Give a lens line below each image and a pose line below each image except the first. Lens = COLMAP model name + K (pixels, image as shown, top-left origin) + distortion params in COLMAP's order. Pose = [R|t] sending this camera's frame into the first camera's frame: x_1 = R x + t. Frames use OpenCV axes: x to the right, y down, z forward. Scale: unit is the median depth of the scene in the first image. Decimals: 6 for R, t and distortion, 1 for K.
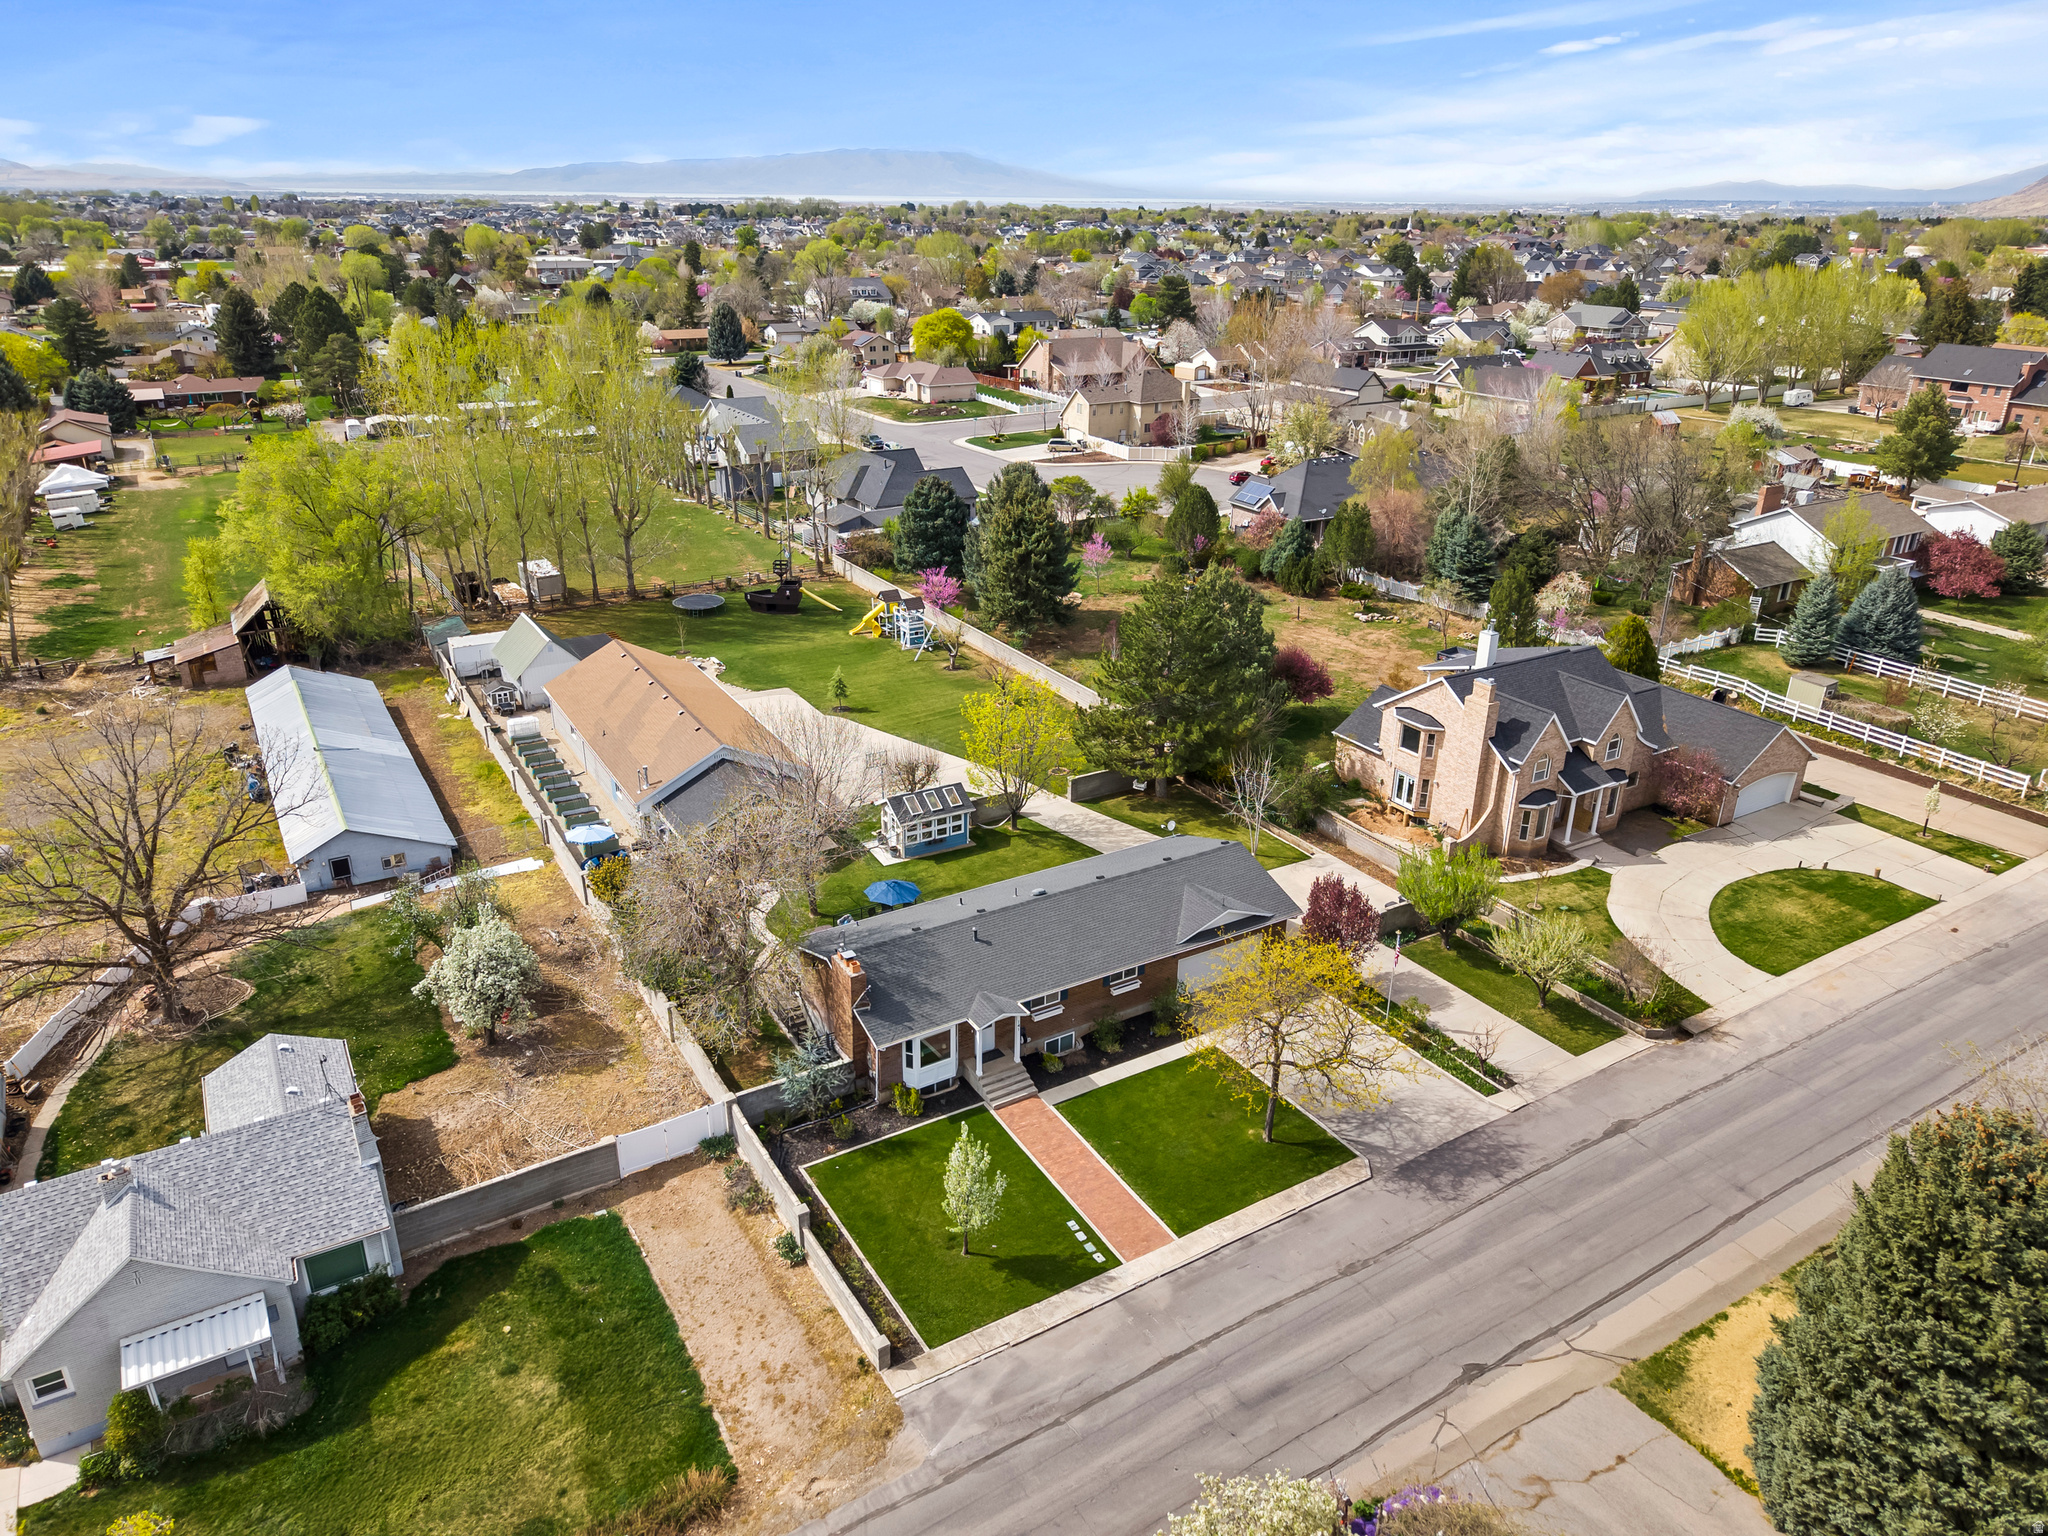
lens RADIAL K [[1368.1, 0, 1030.7], [0, 1368.1, 782.8], [0, 0, 1]] dist [0.037475, -0.056718]
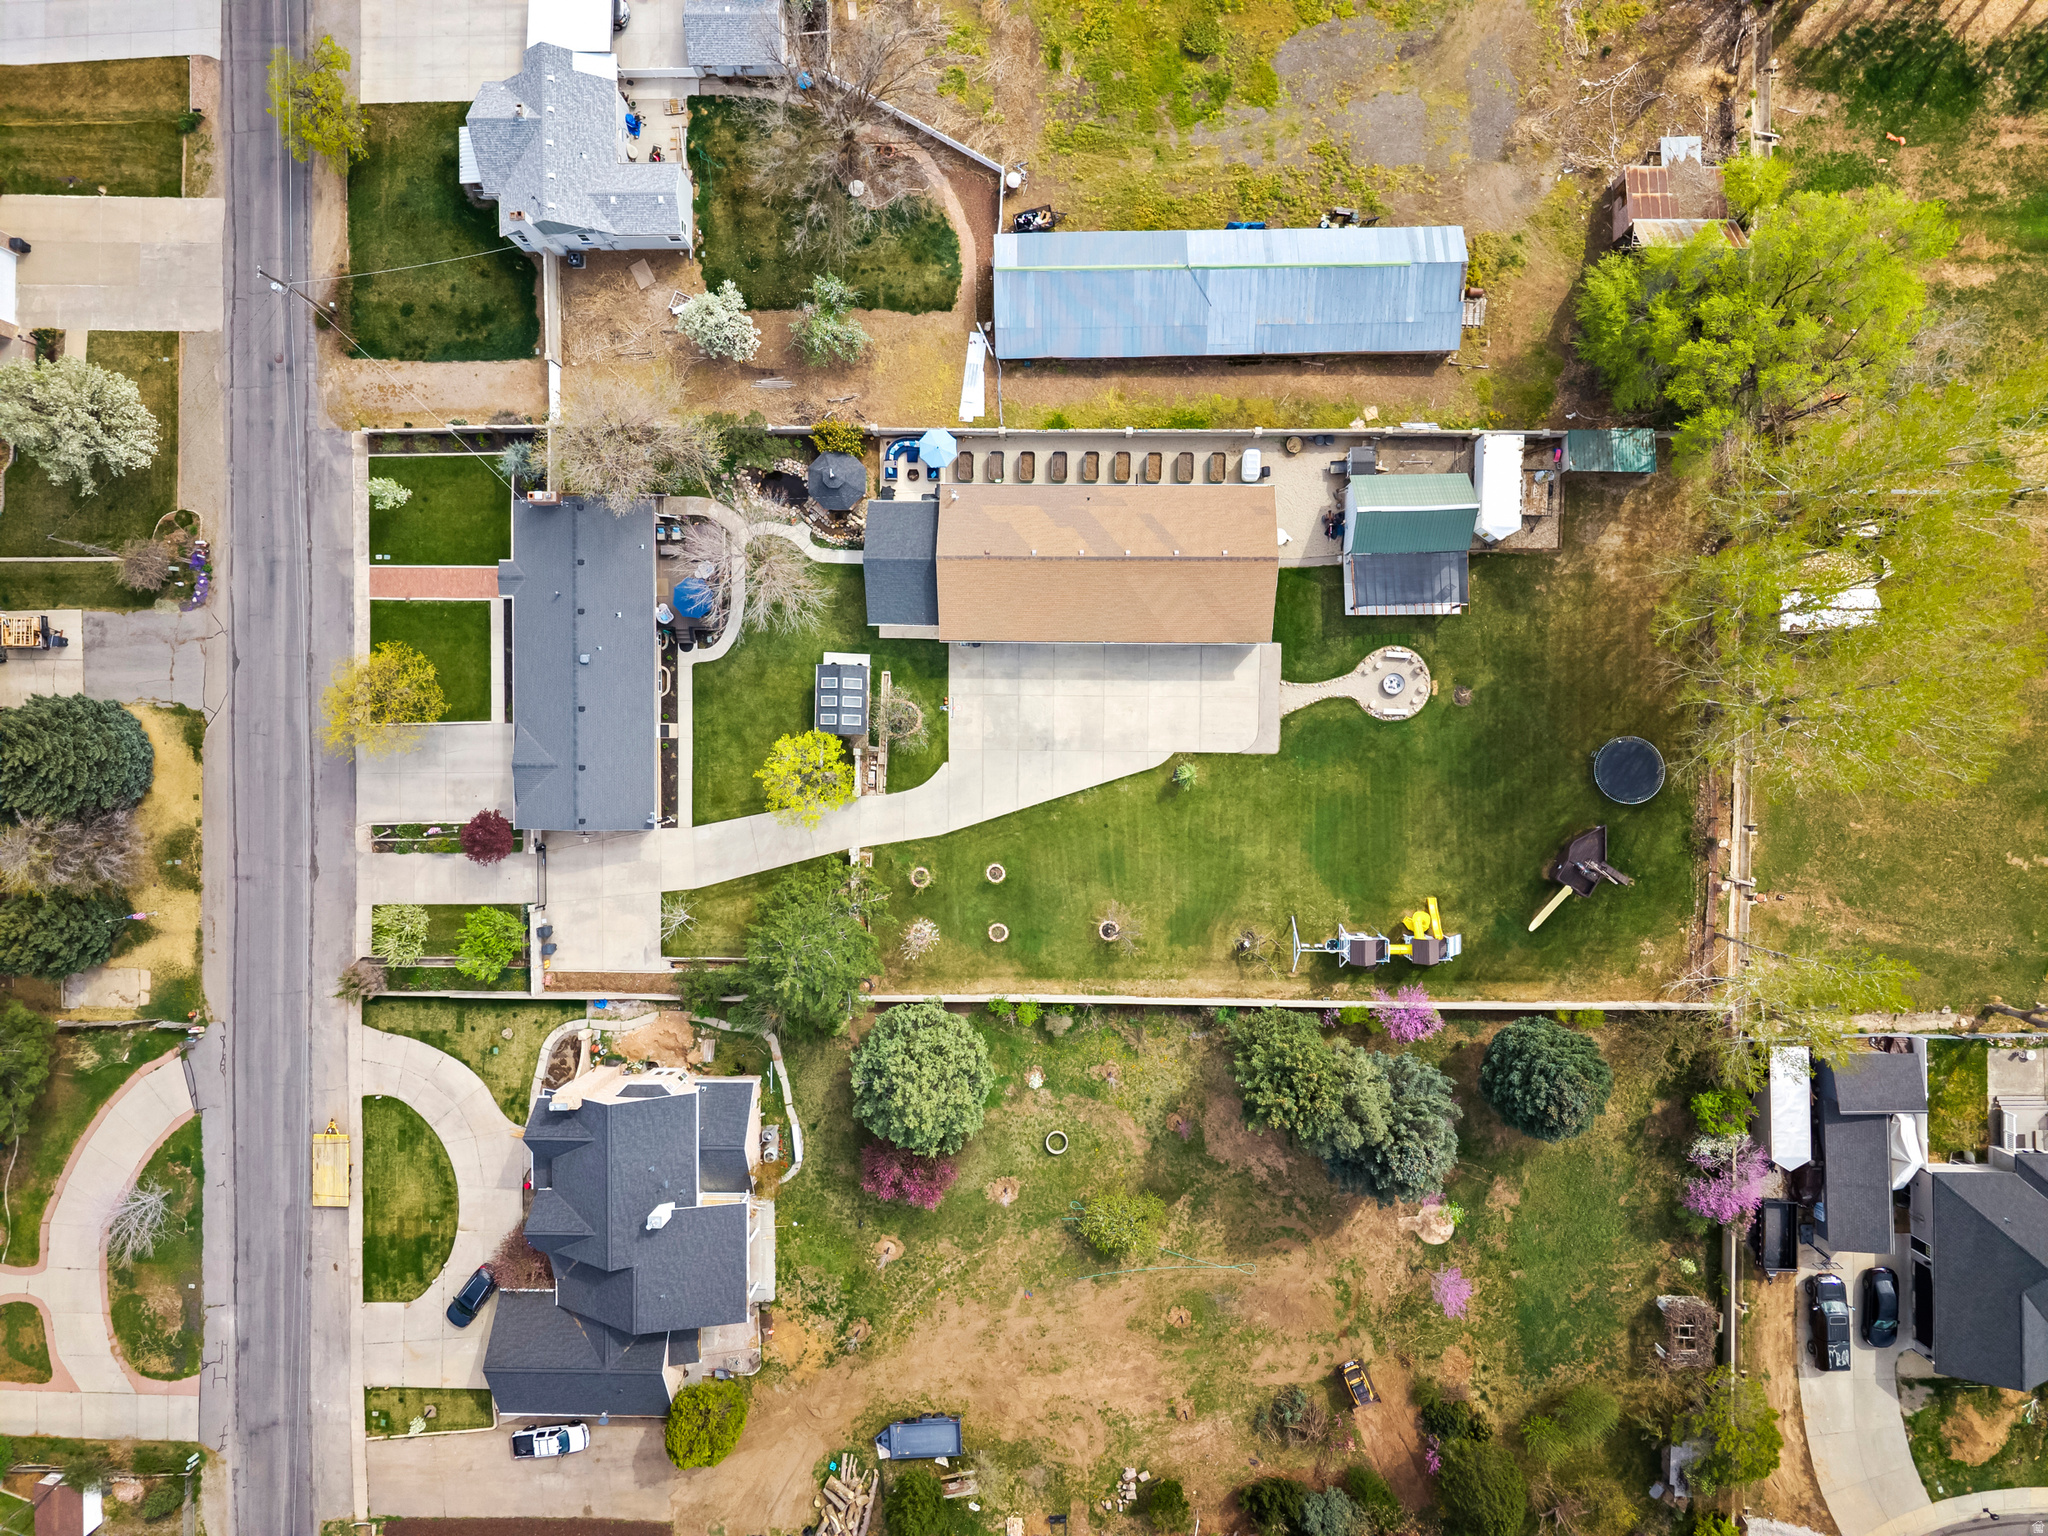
lens RADIAL K [[1370.3, 0, 1024.0], [0, 1370.3, 768.0], [0, 0, 1]] dist [0.045486, -0.052509]
pose [[-0.519485, 0.854249, 0.019849, -0.136452], [-0.307297, -0.208448, 0.928503, -1.185216], [0.797310, 0.476244, 0.370794, 0.723960]]
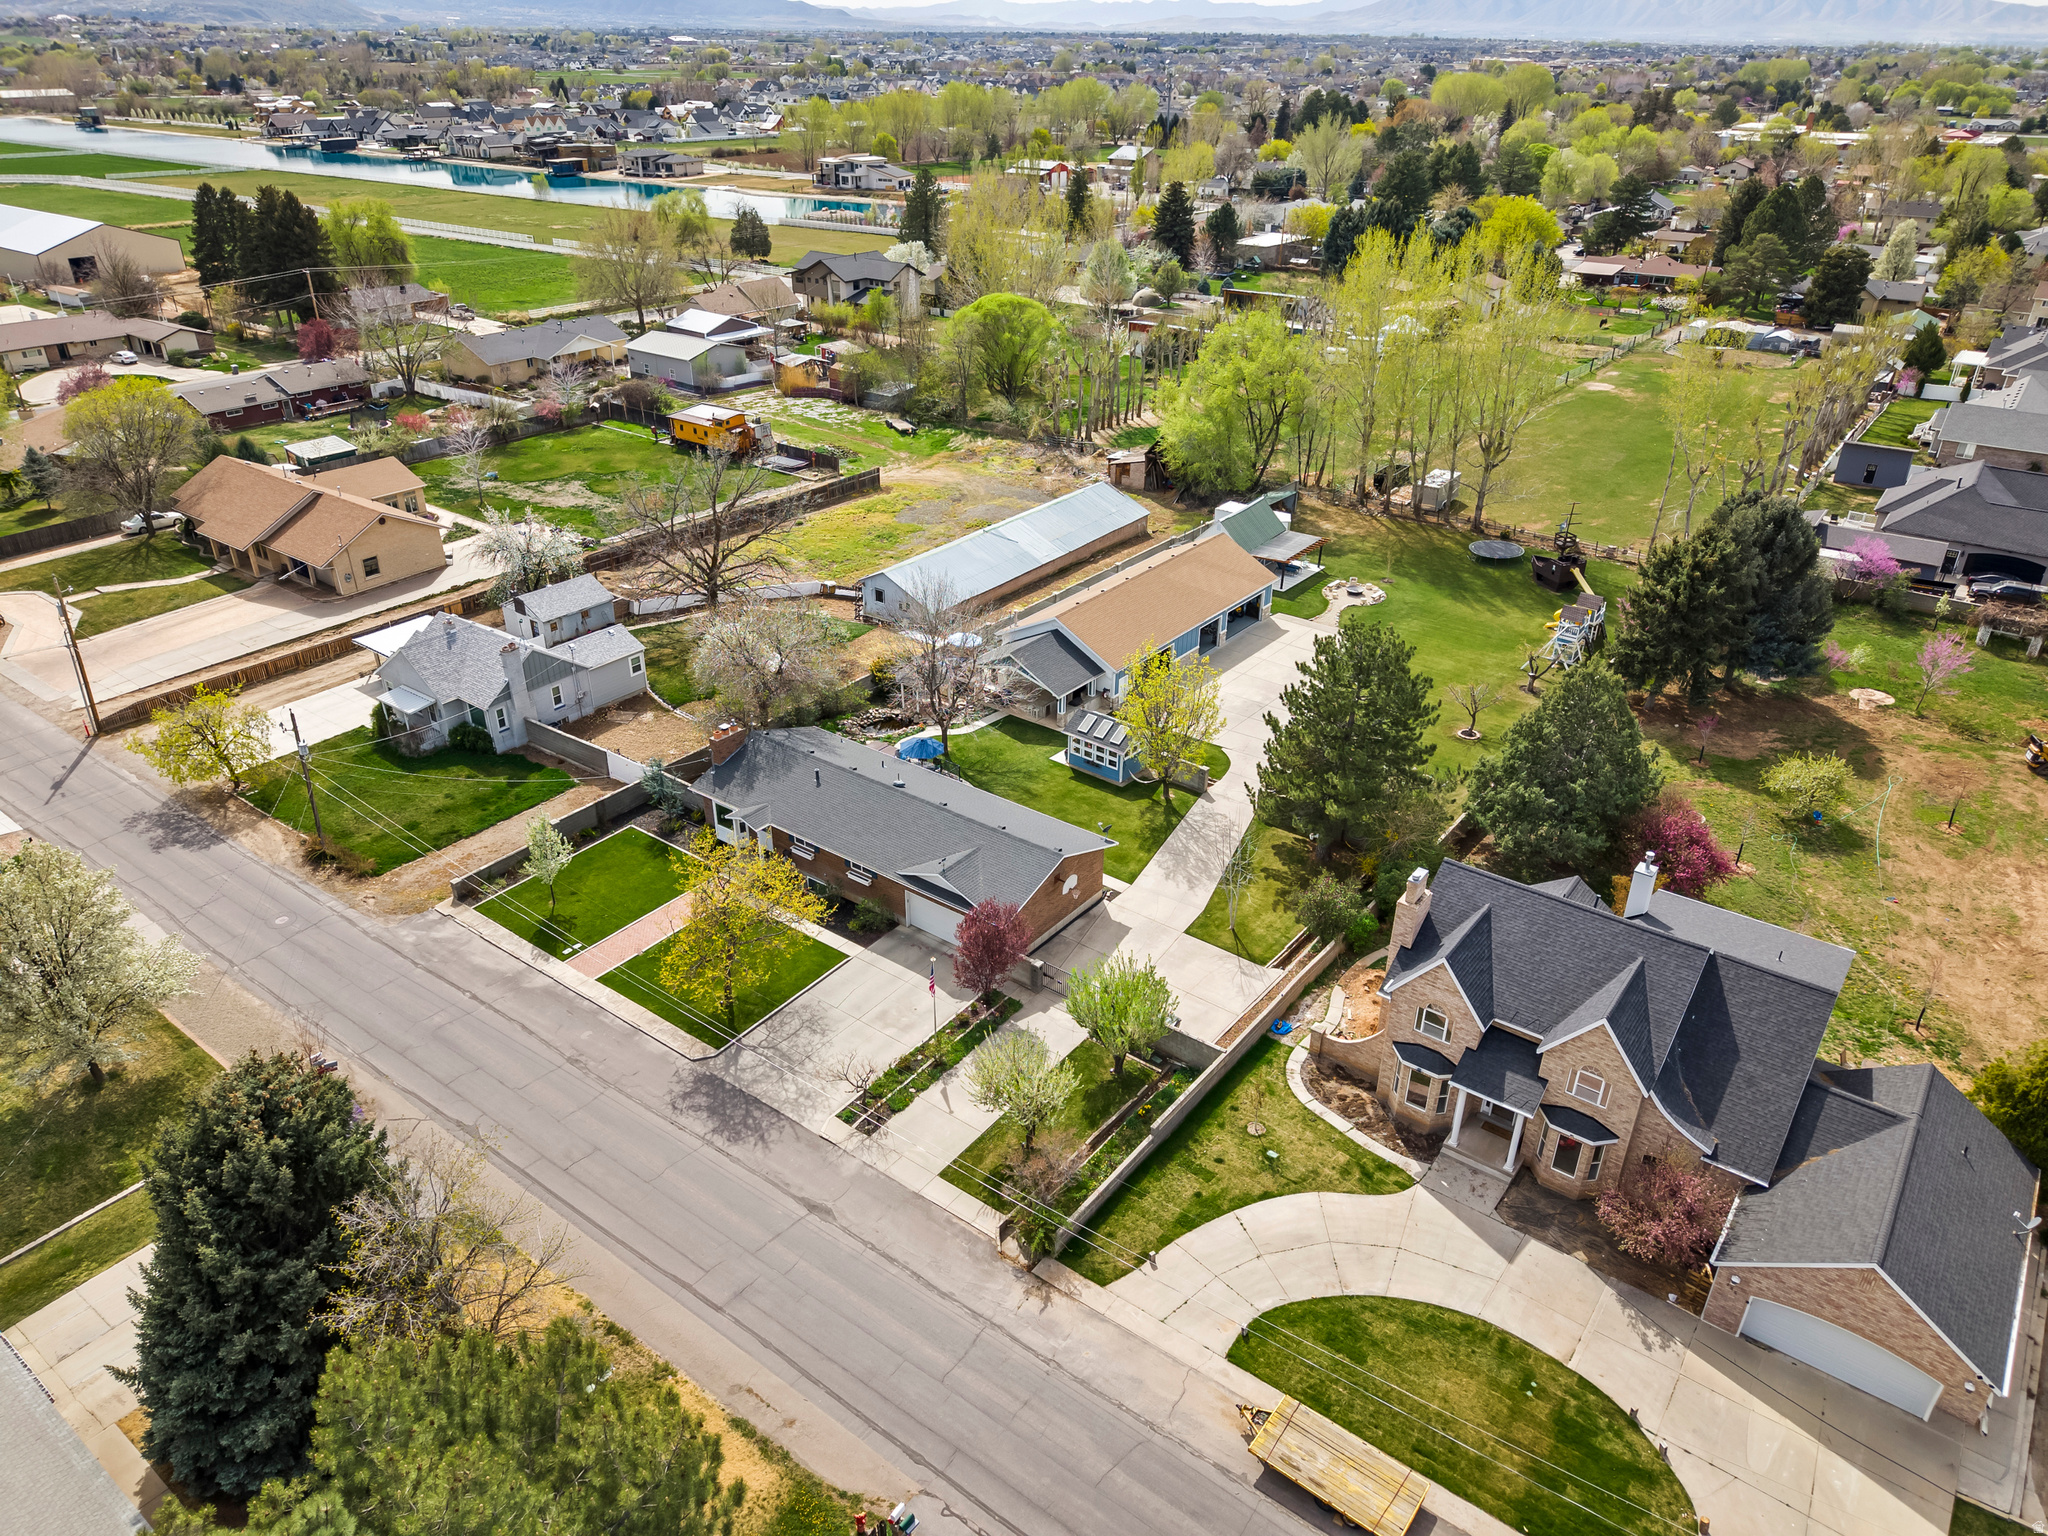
lens RADIAL K [[1370.3, 0, 1024.0], [0, 1370.3, 768.0], [0, 0, 1]] dist [0.045486, -0.052509]
pose [[0.367308, 0.433208, -0.823052, 0.824284], [-0.370832, 0.879742, 0.297553, -0.263033], [0.852976, 0.195921, 0.483784, 0.426200]]
